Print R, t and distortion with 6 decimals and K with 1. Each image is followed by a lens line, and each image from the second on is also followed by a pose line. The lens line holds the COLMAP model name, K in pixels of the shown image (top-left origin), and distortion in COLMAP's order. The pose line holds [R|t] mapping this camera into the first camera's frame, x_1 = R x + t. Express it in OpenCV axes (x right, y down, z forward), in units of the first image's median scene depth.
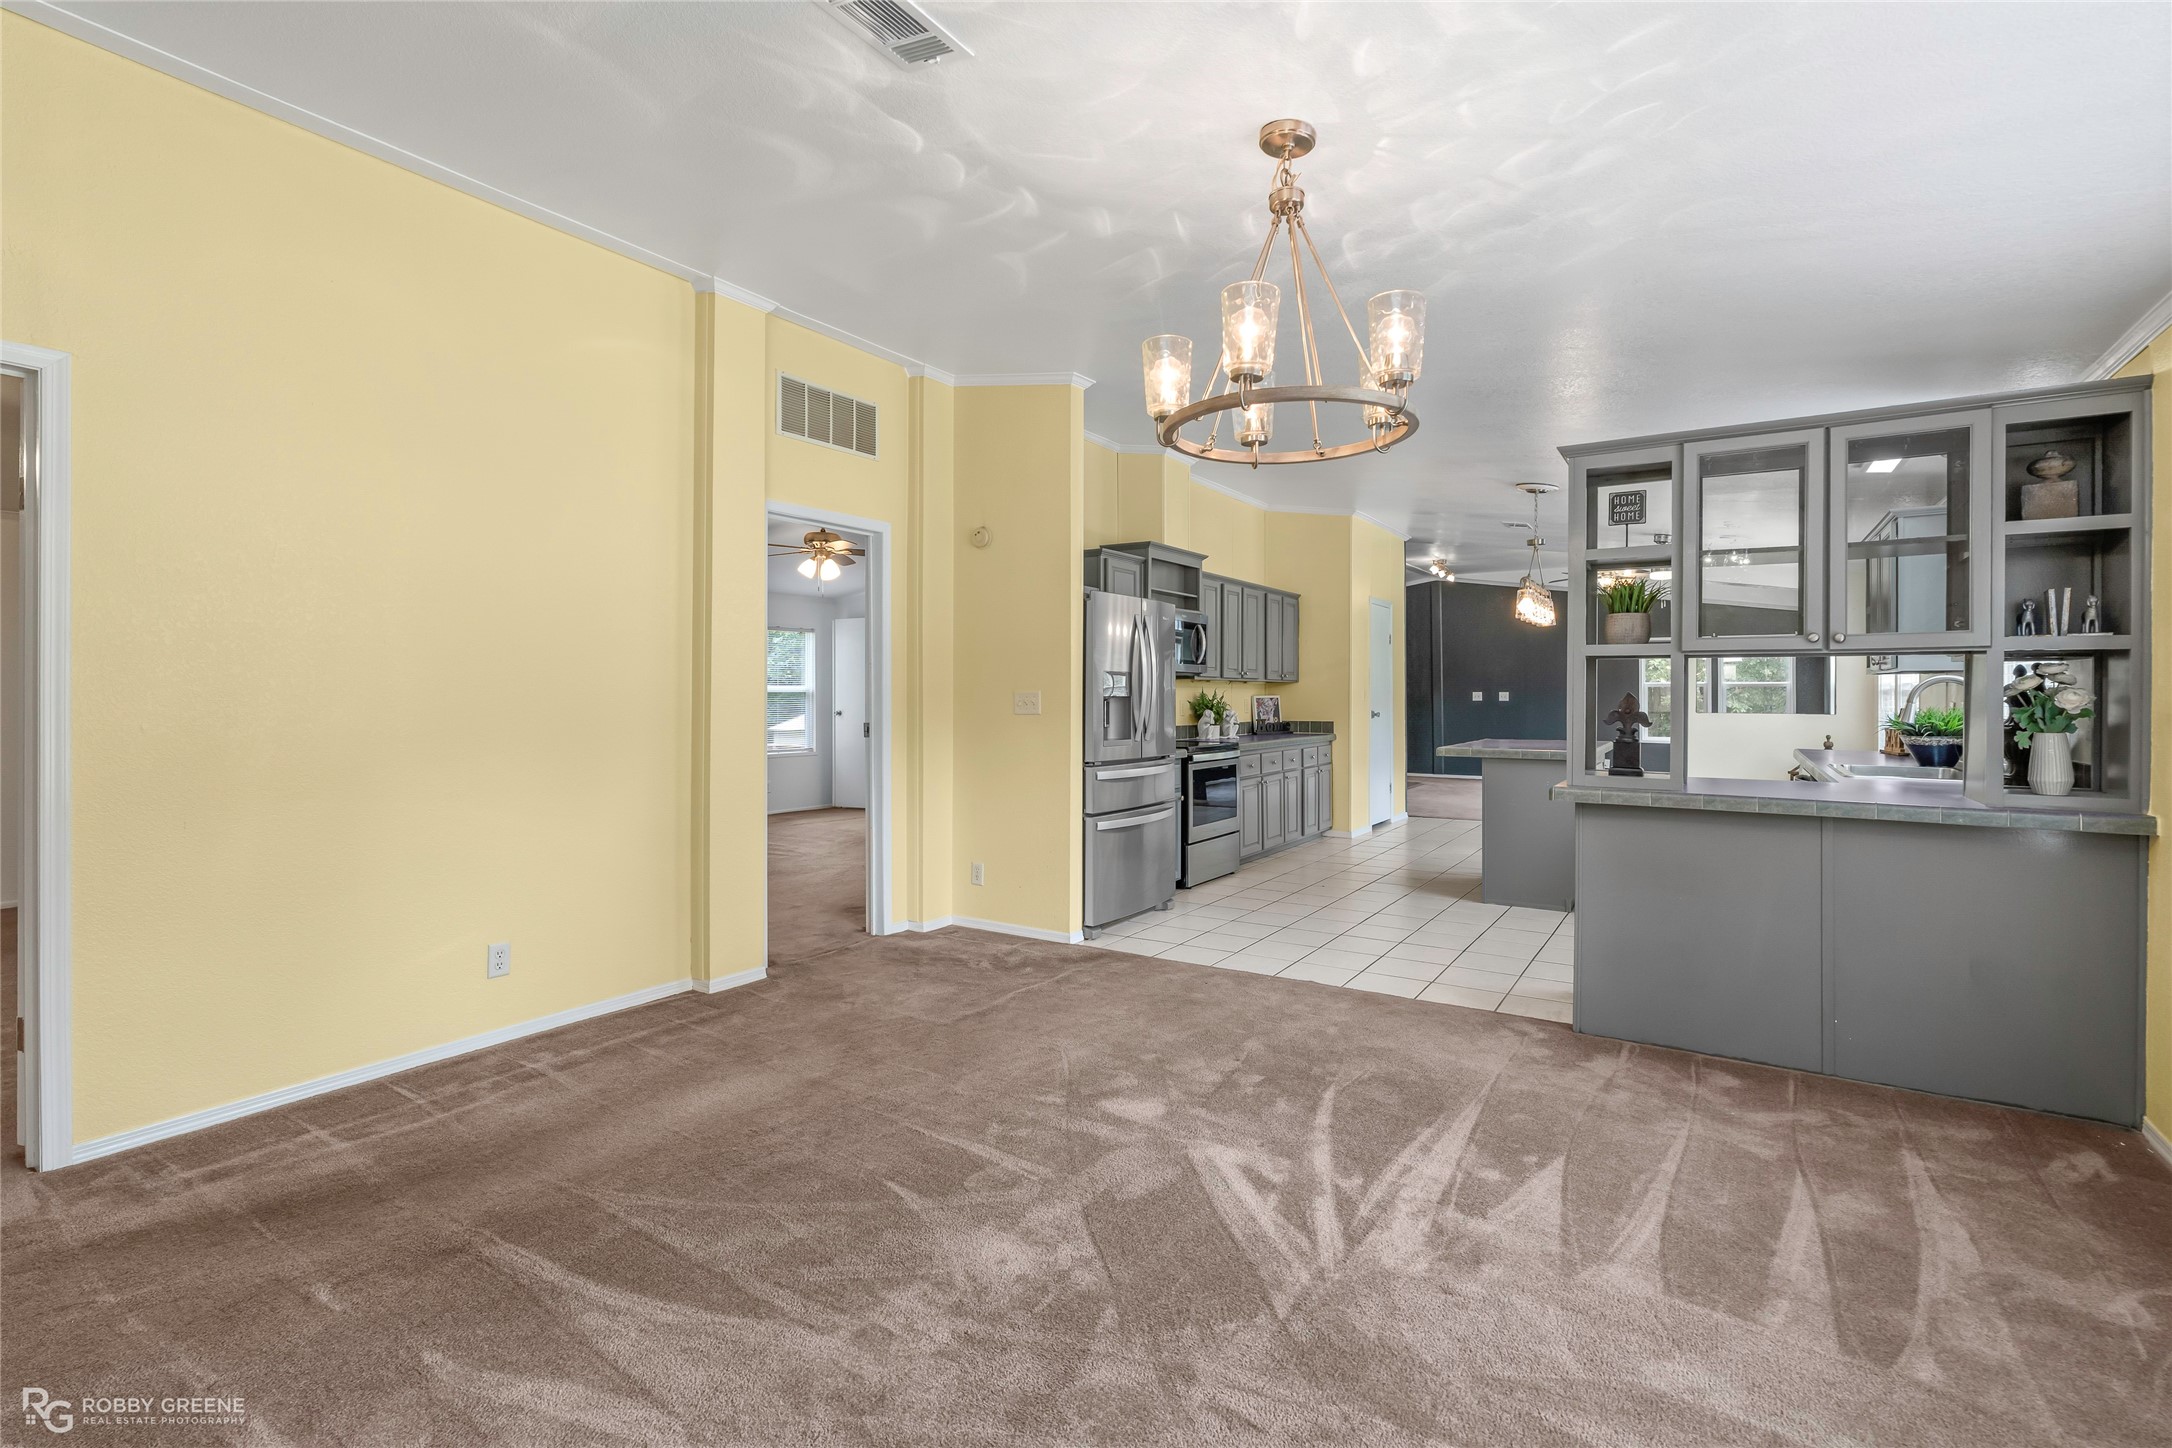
lens RADIAL K [[993.2, 0, 1069.9], [0, 993.2, 704.7], [0, 0, 1]] dist [-0.009410, 0.002507]
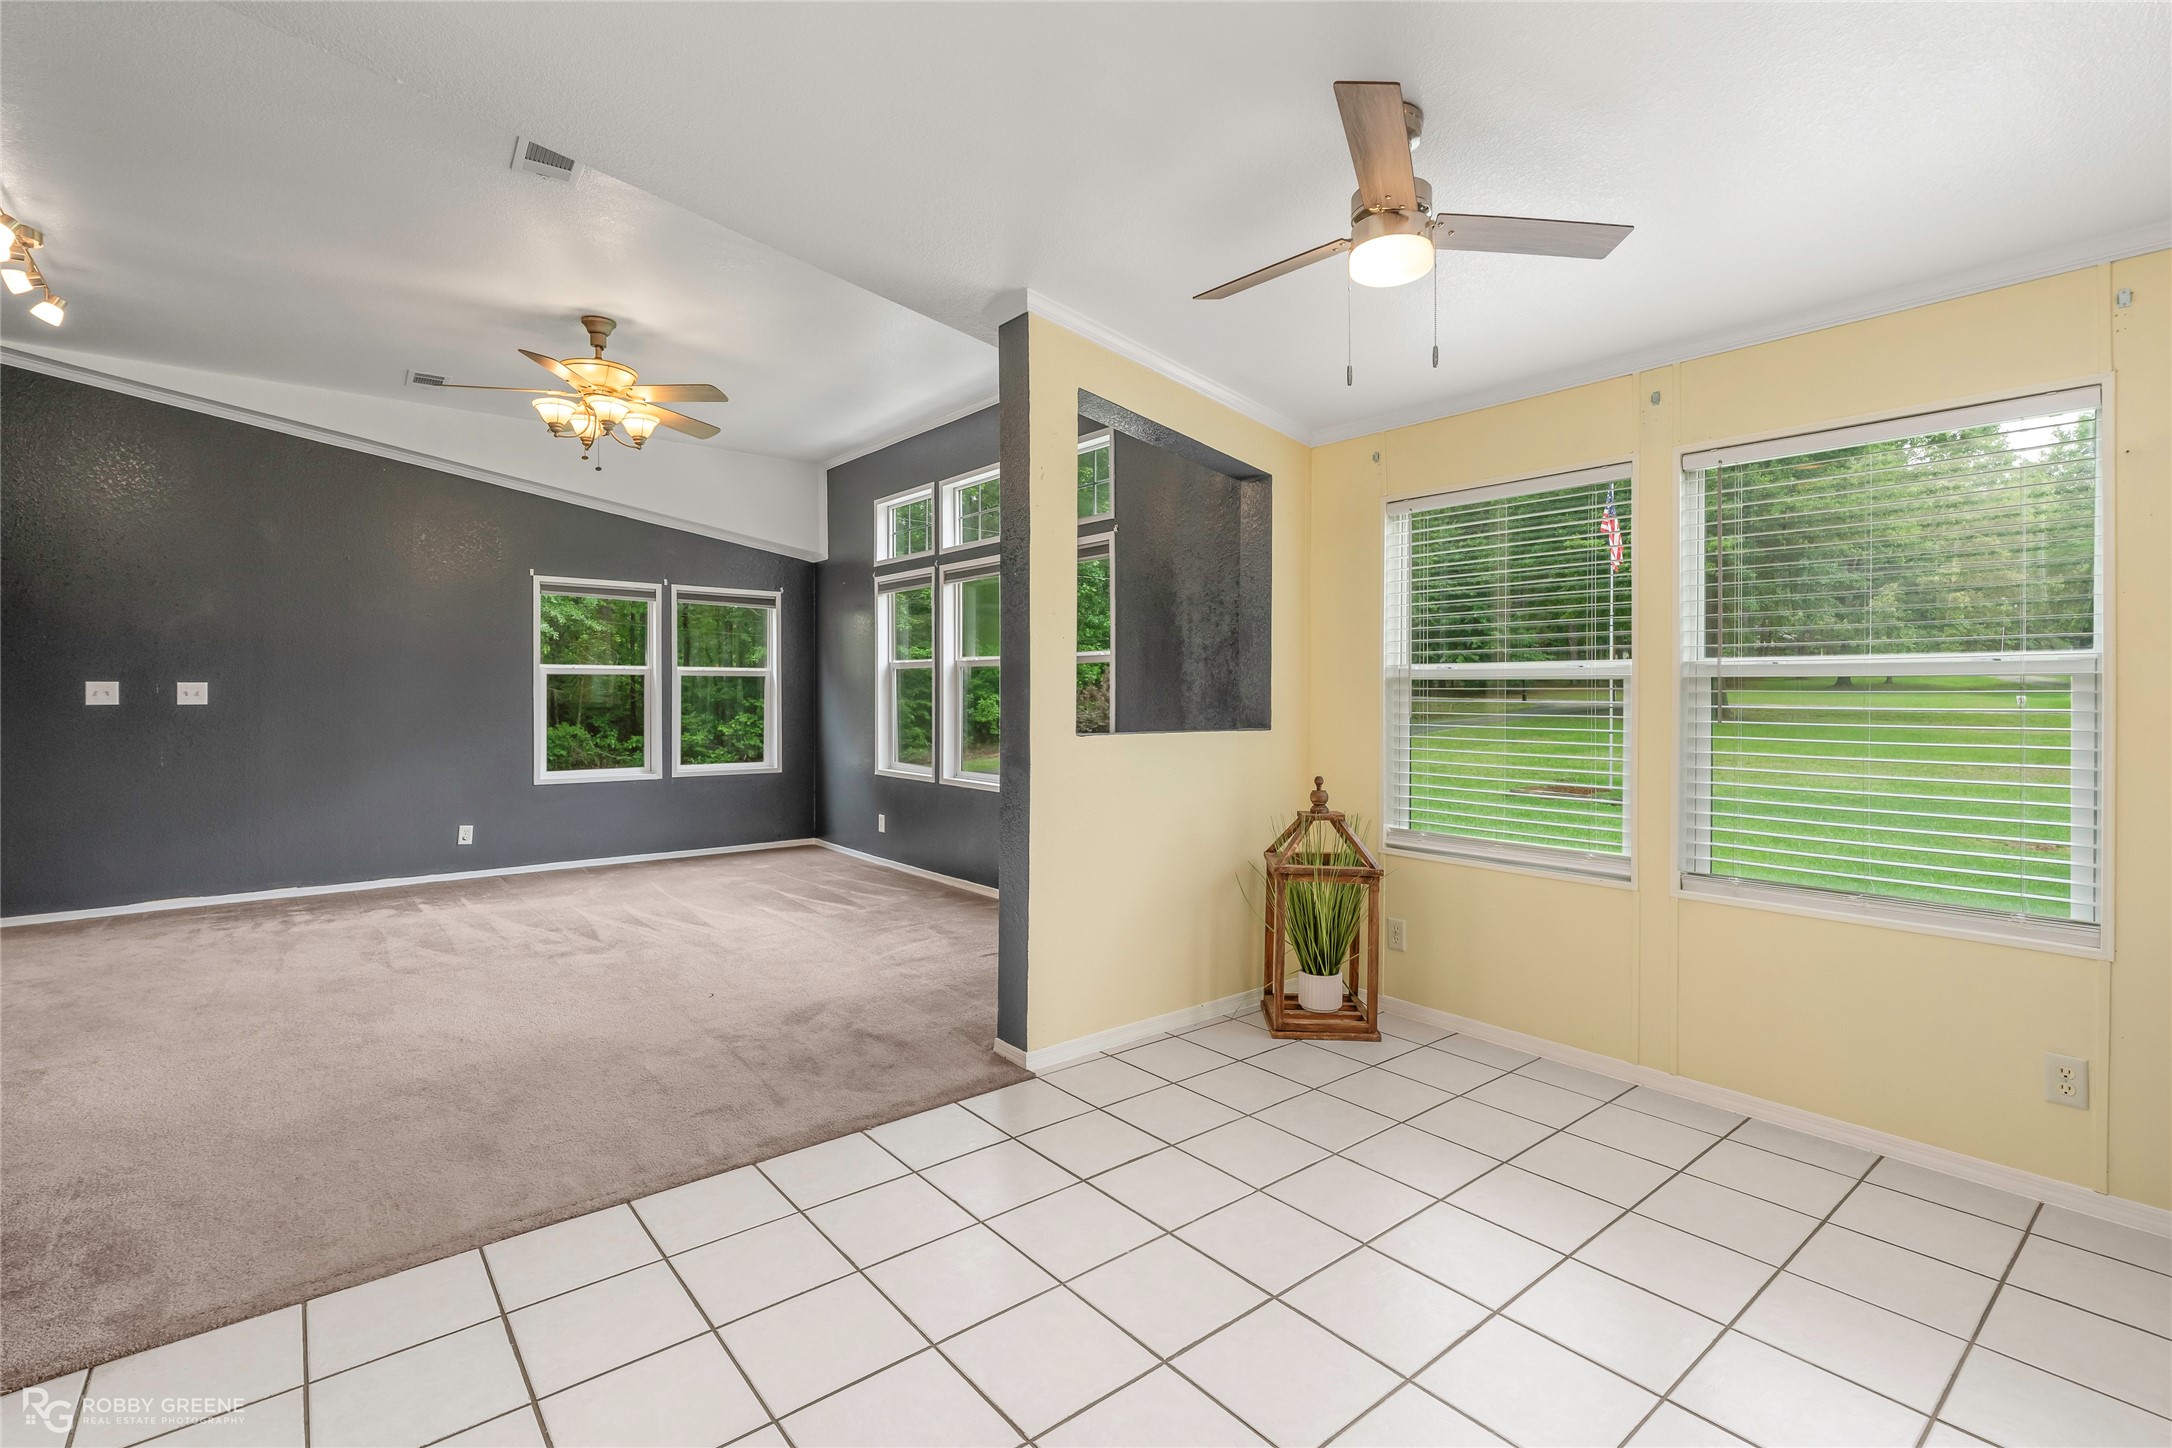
lens RADIAL K [[993.2, 0, 1081.9], [0, 993.2, 685.6], [0, 0, 1]] dist [-0.009410, 0.002507]
pose [[0.292654, 0.005494, 0.956203, 0.305787], [0.009243, 0.999921, -0.008574, -0.009401], [-0.956174, 0.011347, 0.292580, 1.002678]]
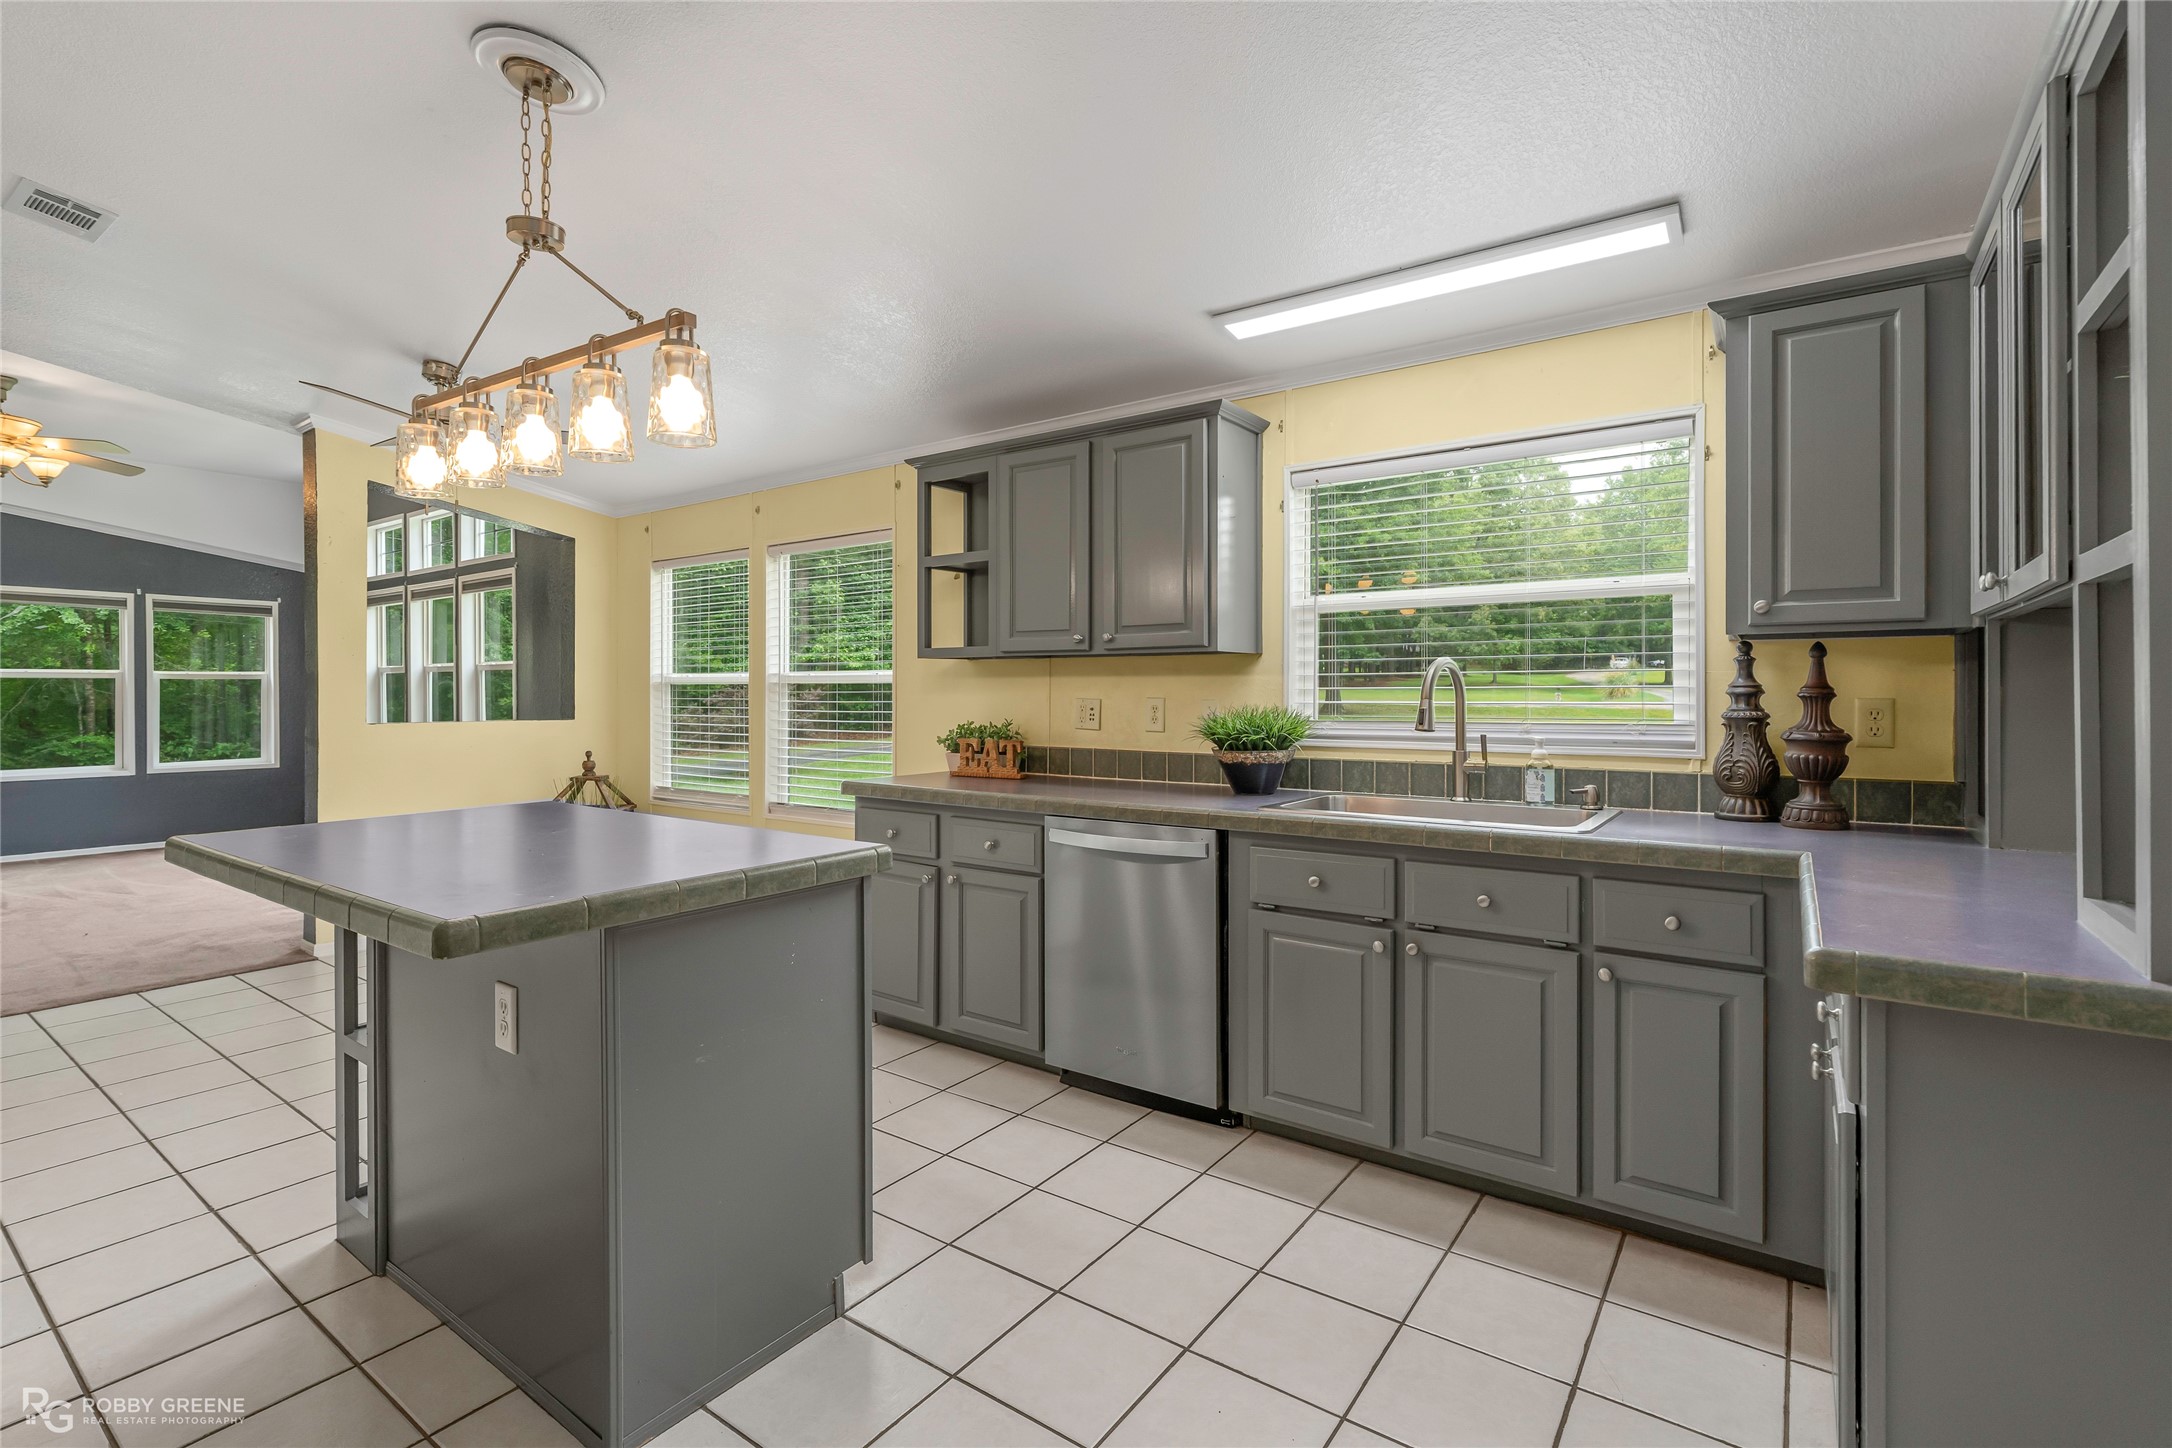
lens RADIAL K [[993.2, 0, 1103.4], [0, 993.2, 685.7], [0, 0, 1]] dist [-0.009410, 0.002507]
pose [[0.026215, 0.004790, 0.999645, 0.117803], [0.012918, 0.999903, -0.005130, -0.006031], [-0.999573, 0.013048, 0.026151, 0.660370]]
